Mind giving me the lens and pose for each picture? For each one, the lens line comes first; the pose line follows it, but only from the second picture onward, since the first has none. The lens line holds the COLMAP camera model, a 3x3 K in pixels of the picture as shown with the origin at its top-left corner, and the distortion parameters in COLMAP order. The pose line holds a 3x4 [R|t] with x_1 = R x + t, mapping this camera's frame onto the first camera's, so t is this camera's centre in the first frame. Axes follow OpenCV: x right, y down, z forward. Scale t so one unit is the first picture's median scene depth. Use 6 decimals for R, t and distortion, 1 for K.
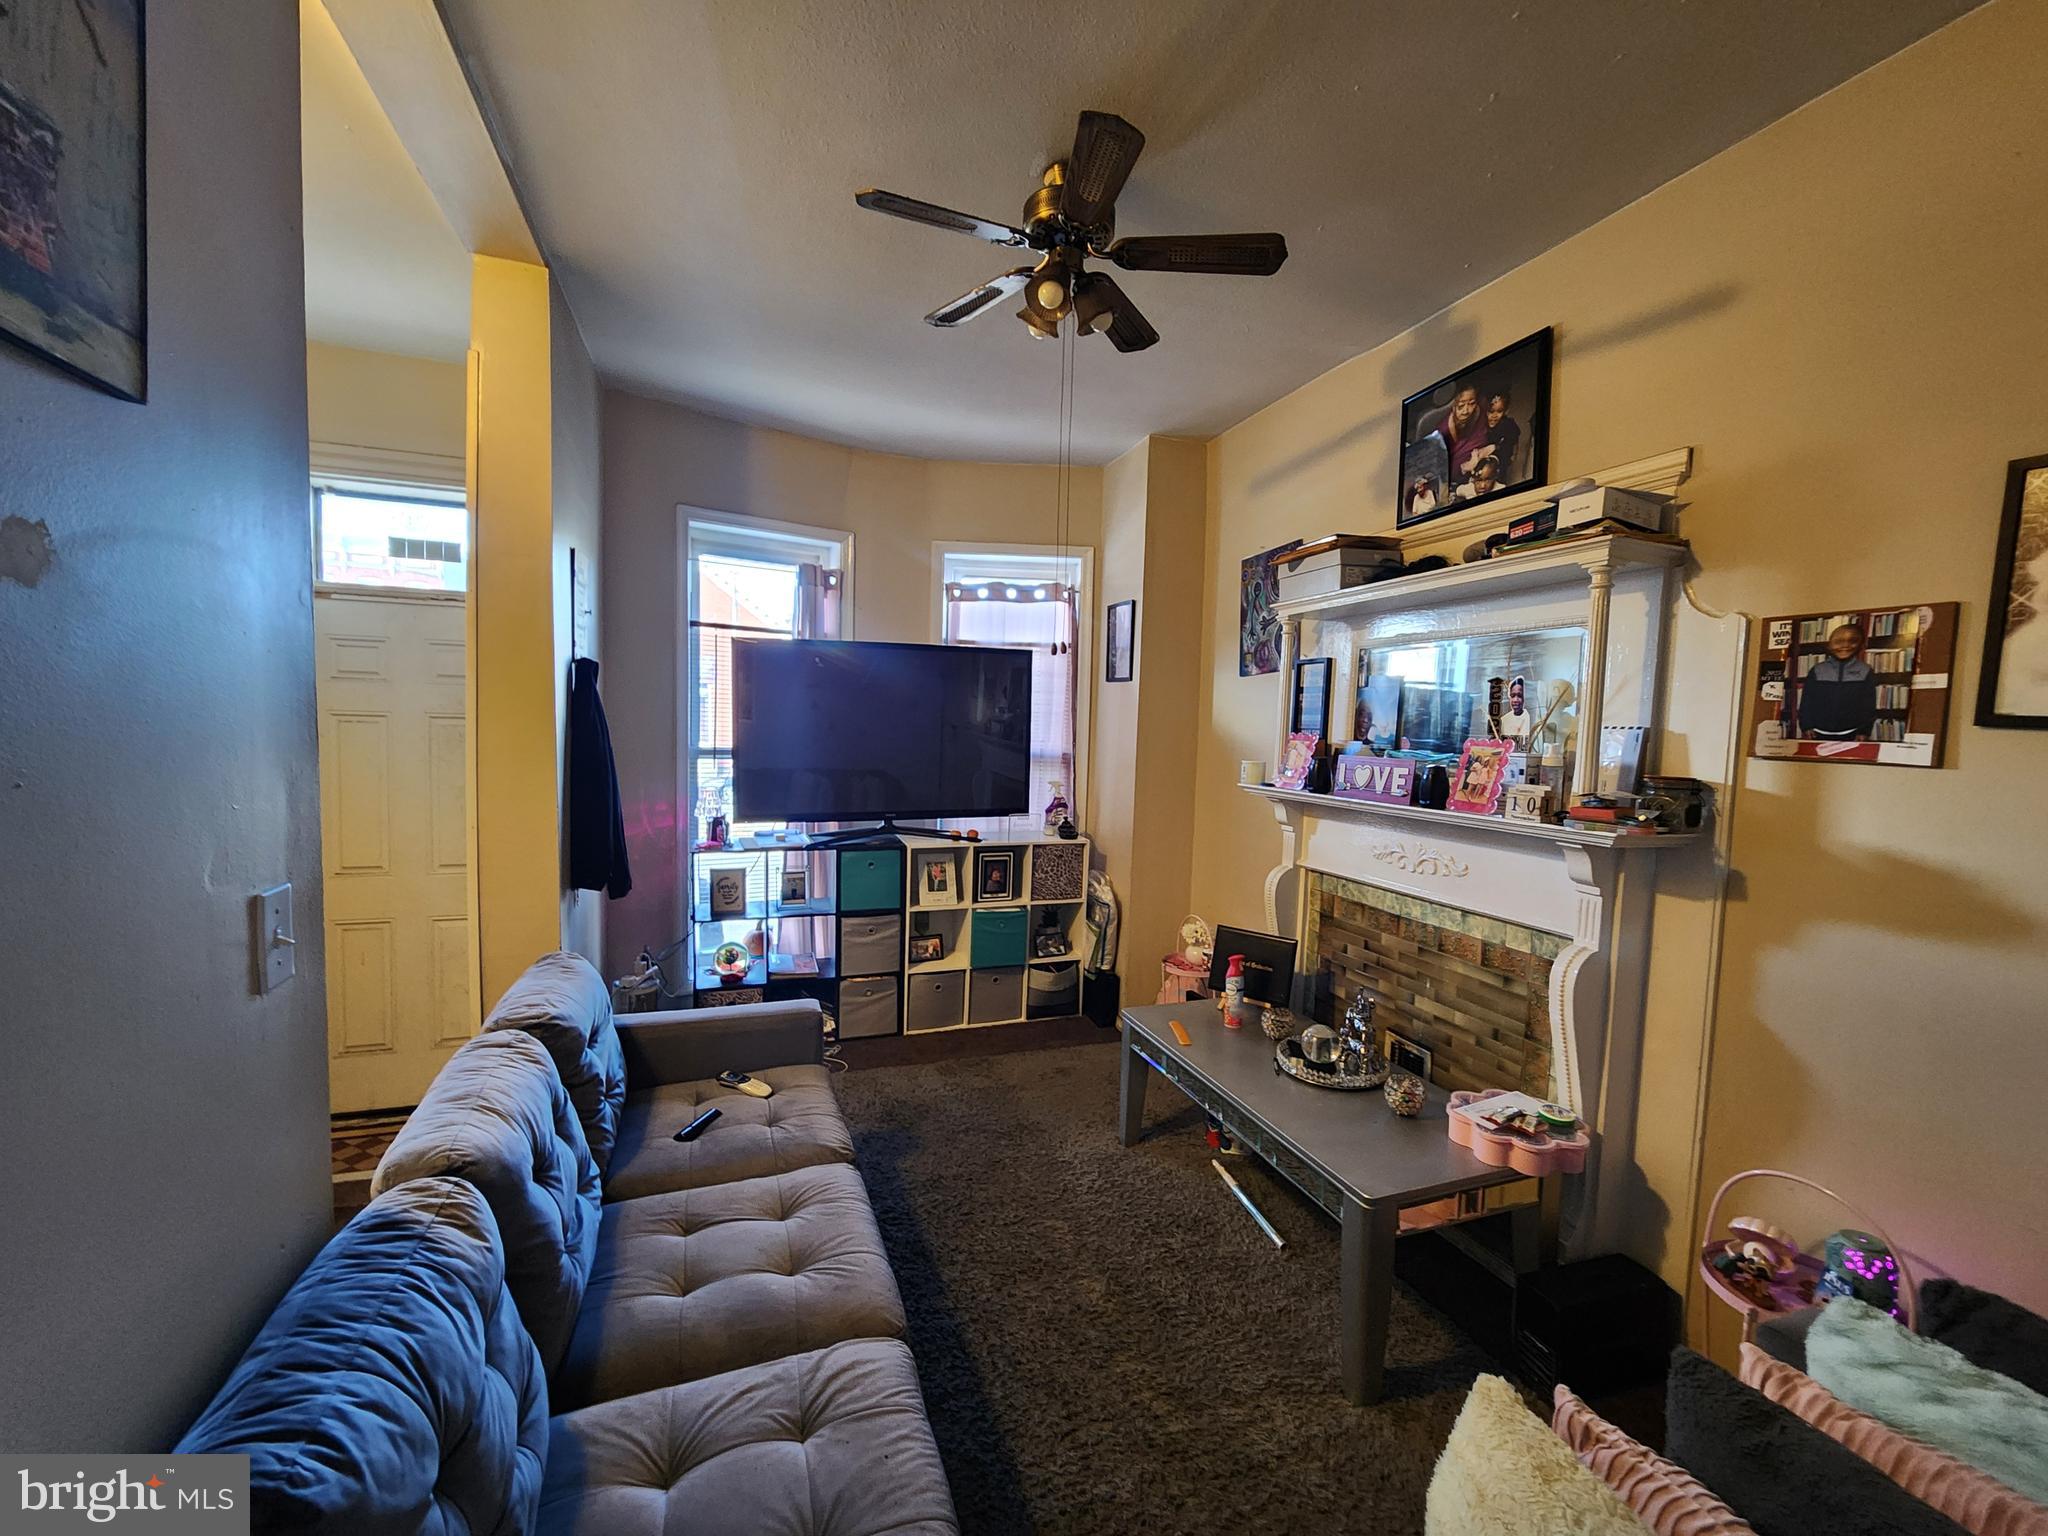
lens RADIAL K [[838.8, 0, 1023.6], [0, 838.8, 776.5], [0, 0, 1]] dist [-0.004574, 0.003191]
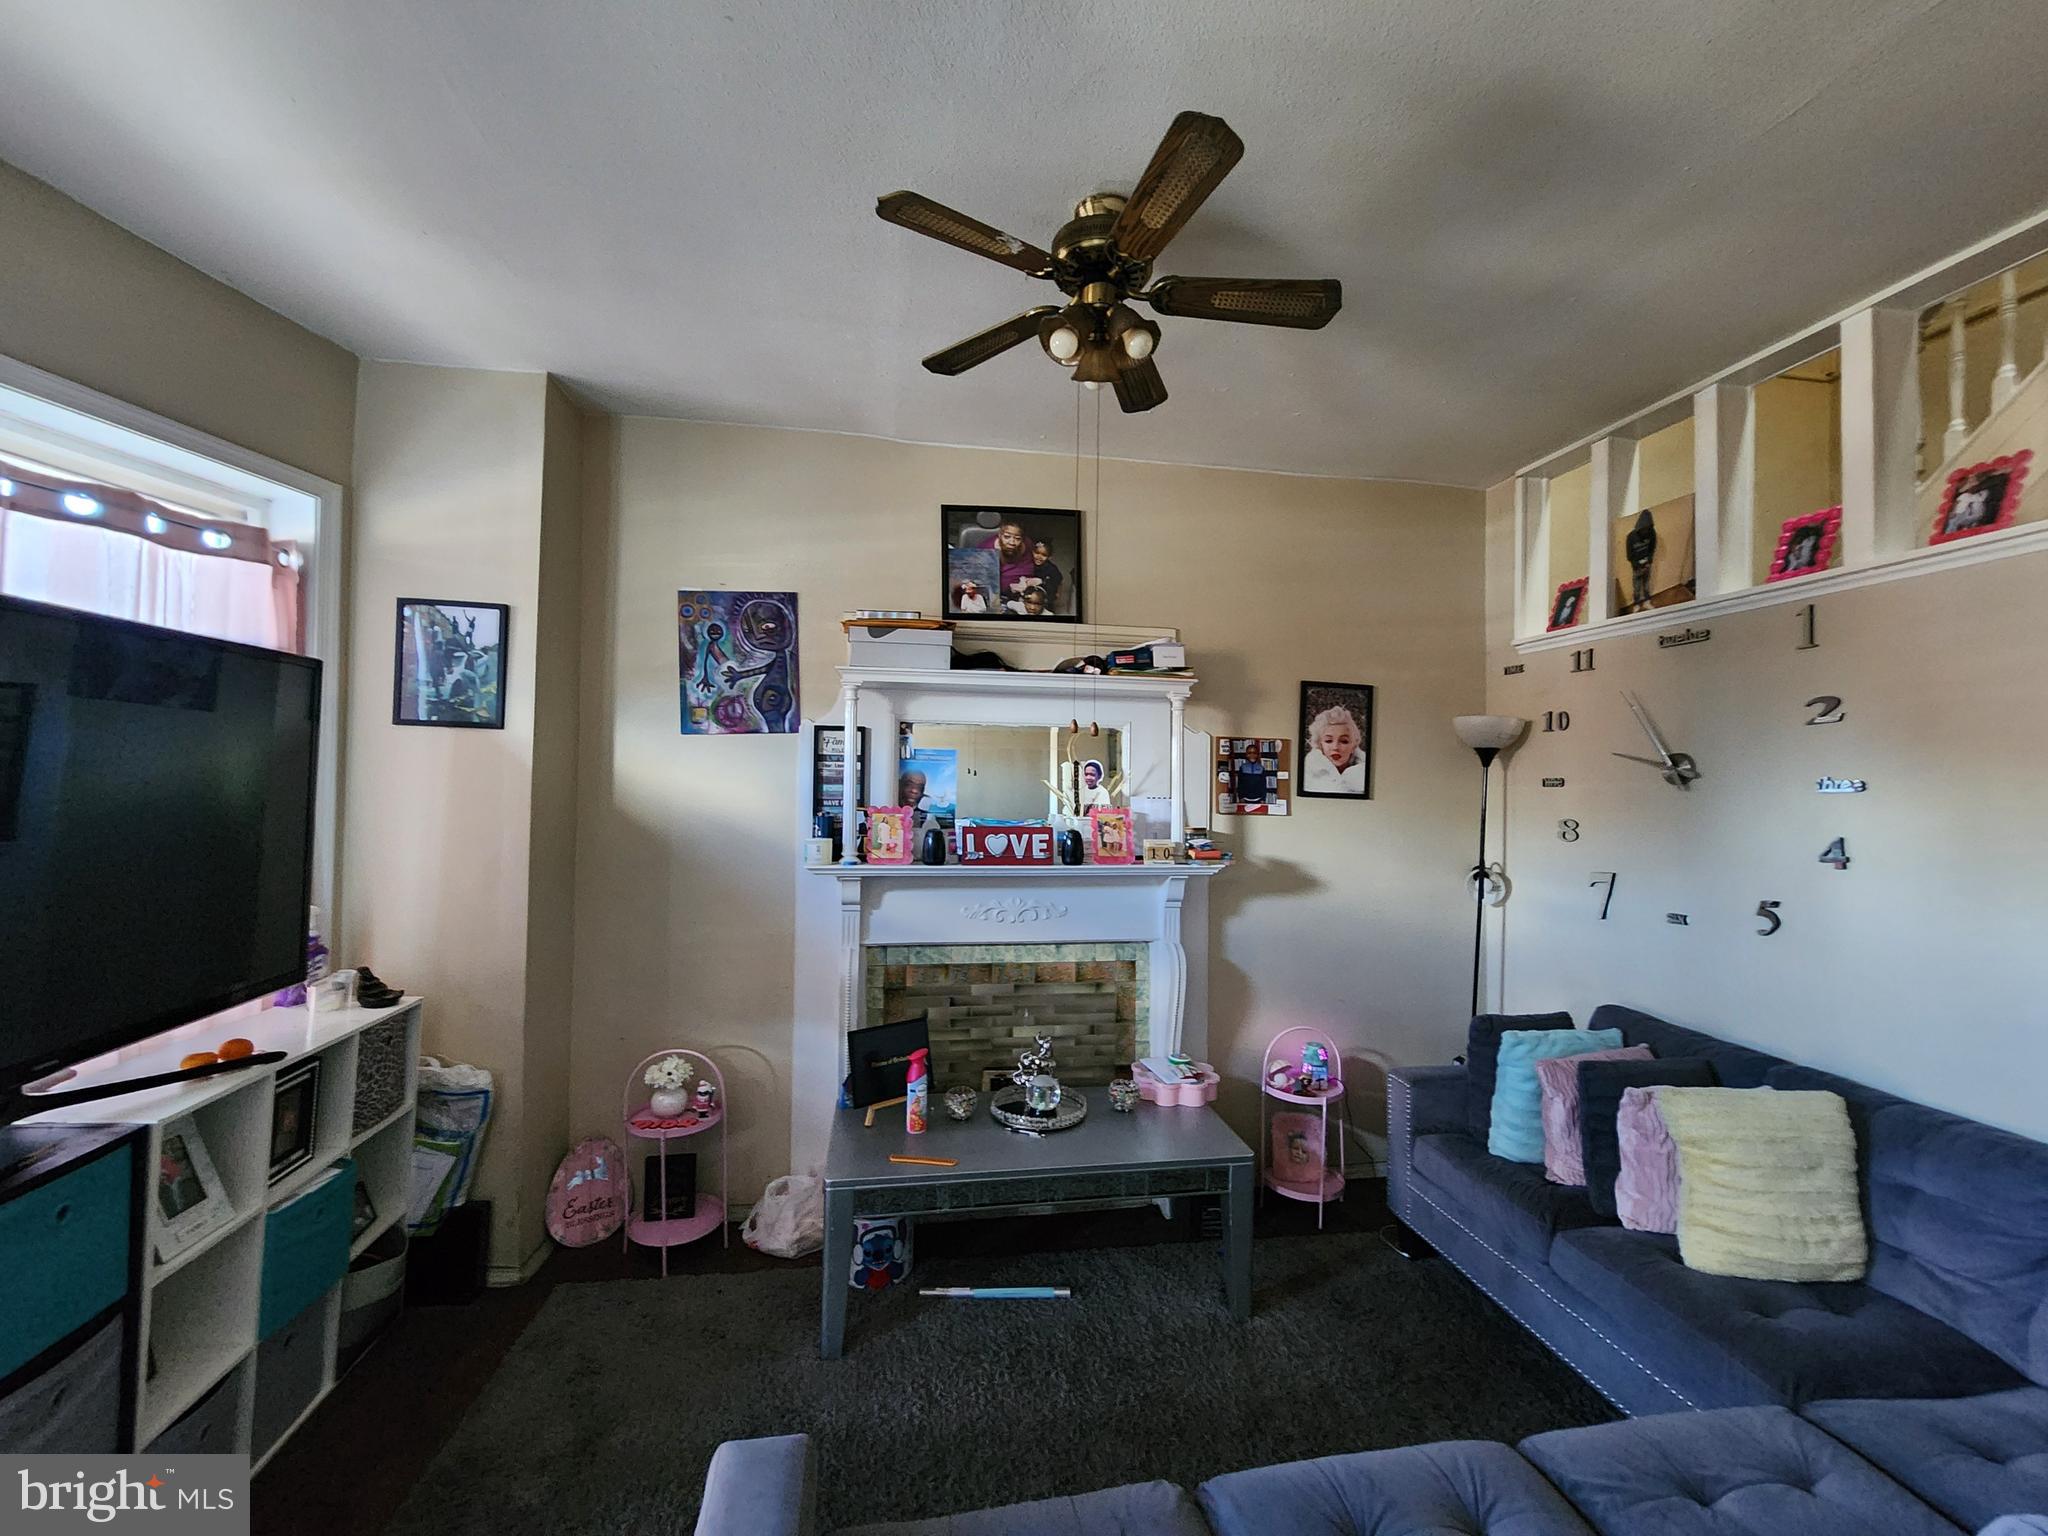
lens RADIAL K [[838.8, 0, 1033.7], [0, 838.8, 771.9], [0, 0, 1]] dist [-0.004574, 0.003191]
pose [[0.163126, -0.008438, 0.986569, -0.571912], [0.052248, 0.998634, -0.000098, -0.078651], [-0.985221, 0.051562, 0.163344, 0.646885]]
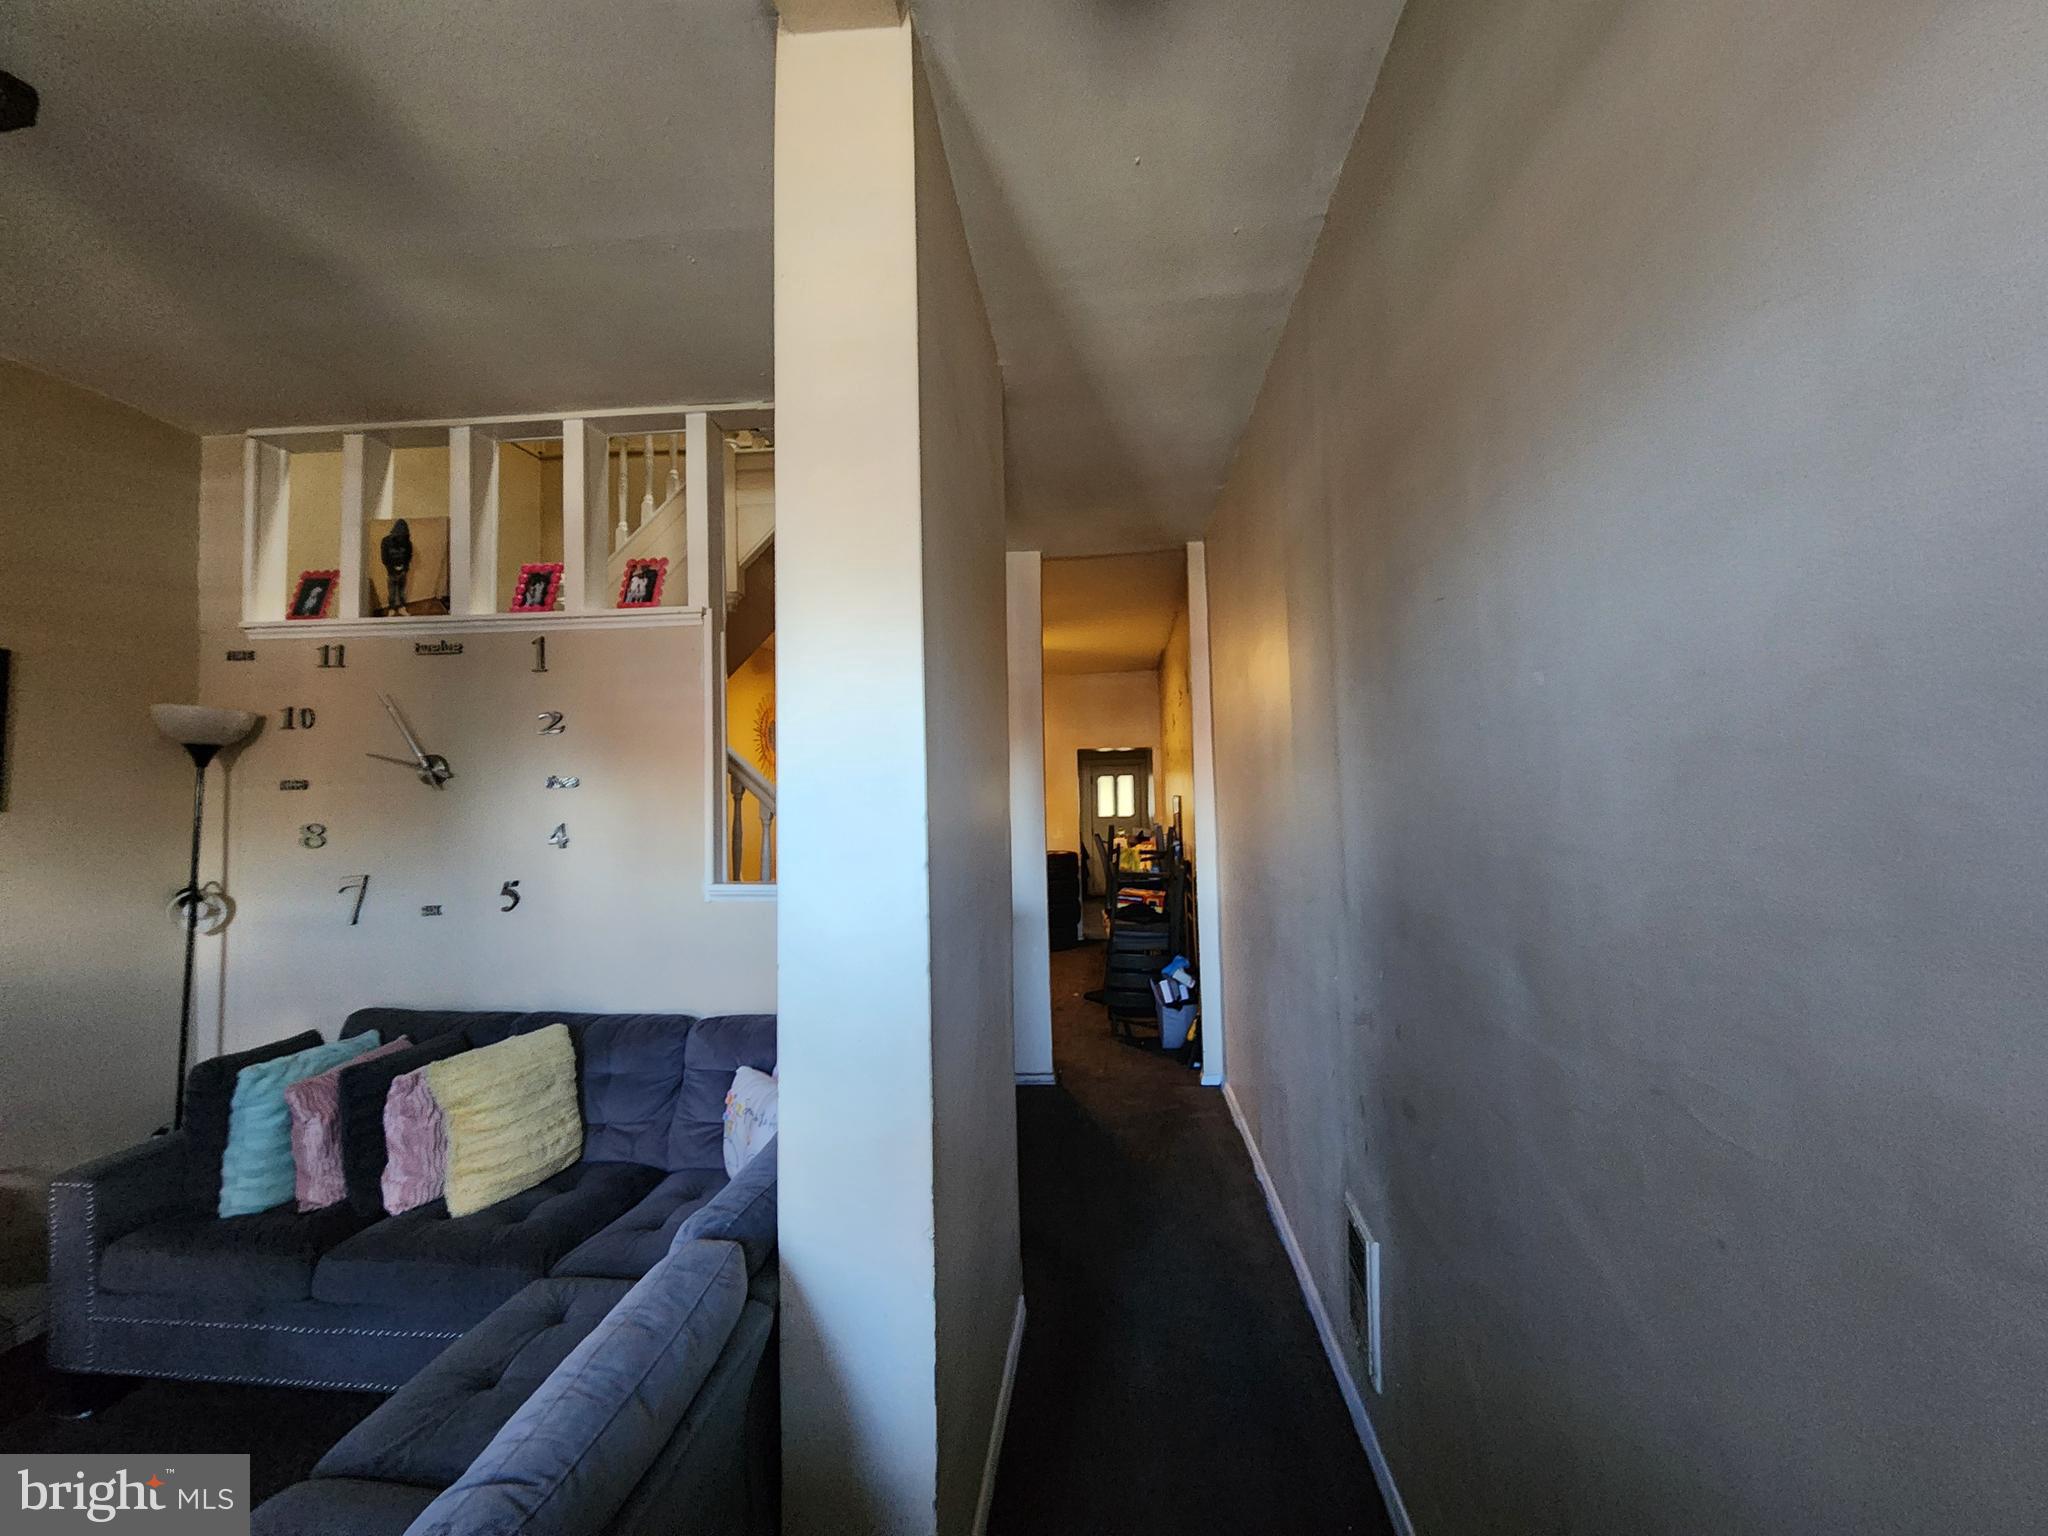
lens RADIAL K [[838.8, 0, 1029.0], [0, 838.8, 760.1], [0, 0, 1]] dist [-0.004574, 0.003191]
pose [[-0.908380, 0.003725, 0.418130, -0.586125], [0.015801, 0.999552, 0.025421, -0.073353], [-0.417848, 0.029699, -0.908032, 0.680454]]
